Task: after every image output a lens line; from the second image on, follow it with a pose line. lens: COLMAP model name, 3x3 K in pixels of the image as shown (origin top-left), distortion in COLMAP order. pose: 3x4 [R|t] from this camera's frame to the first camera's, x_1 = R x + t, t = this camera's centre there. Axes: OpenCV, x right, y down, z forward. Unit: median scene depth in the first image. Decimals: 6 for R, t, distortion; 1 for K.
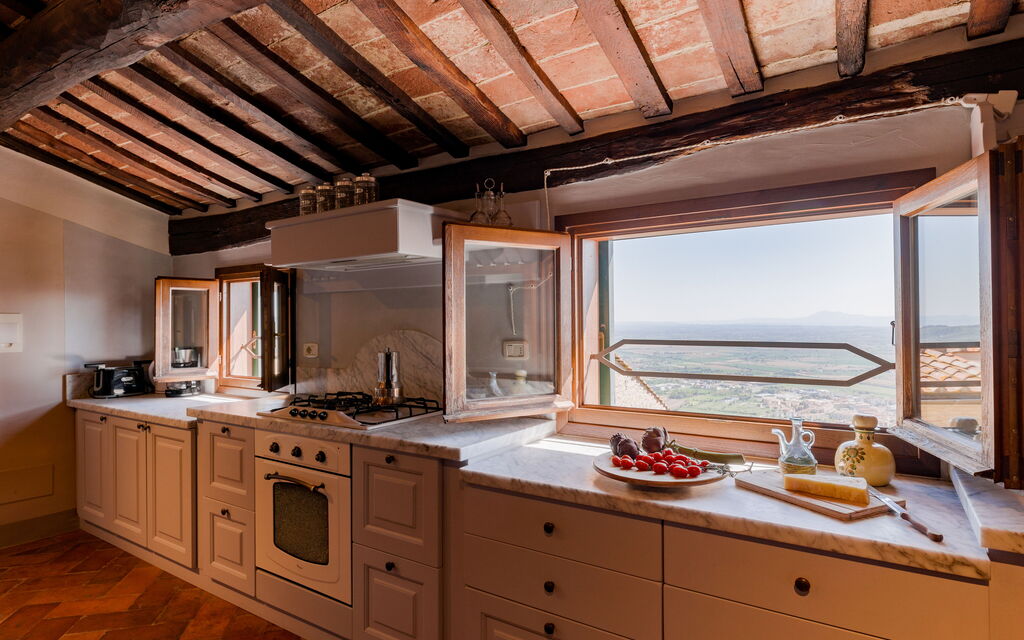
lens RADIAL K [[562.9, 0, 512.0], [0, 562.9, 320.0], [0, 0, 1]] dist [-0.002612, -0.000159]
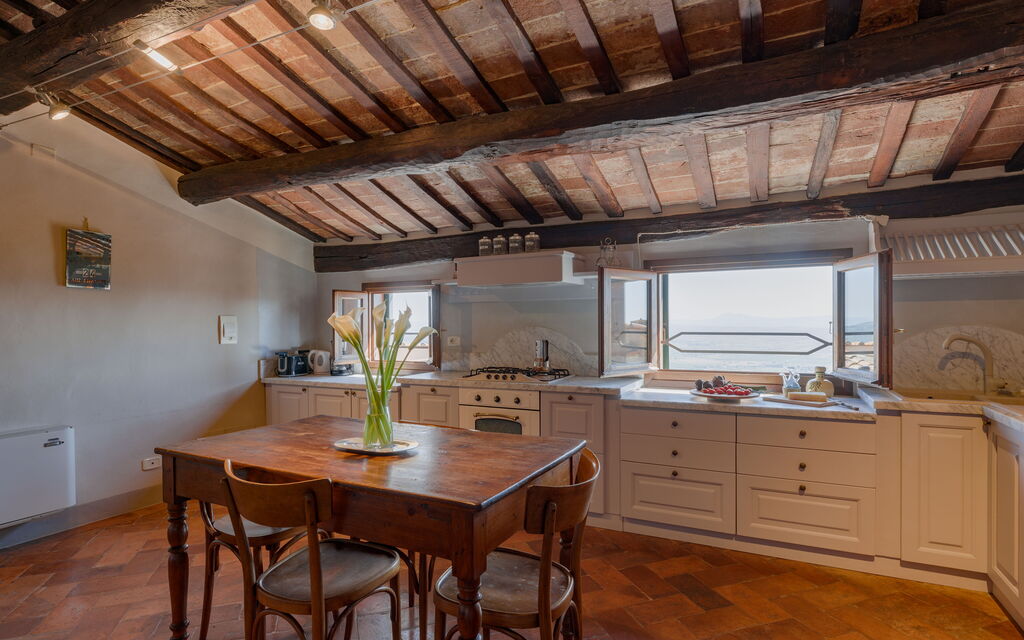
lens RADIAL K [[539.2, 0, 510.9], [0, 539.2, 330.4], [0, 0, 1]] dist [0.000917, 0.000072]
pose [[0.992318, -0.001452, 0.123707, -0.580887], [-0.000762, 0.999841, 0.017842, 0.000514], [-0.123713, -0.017799, 0.992158, -0.644079]]
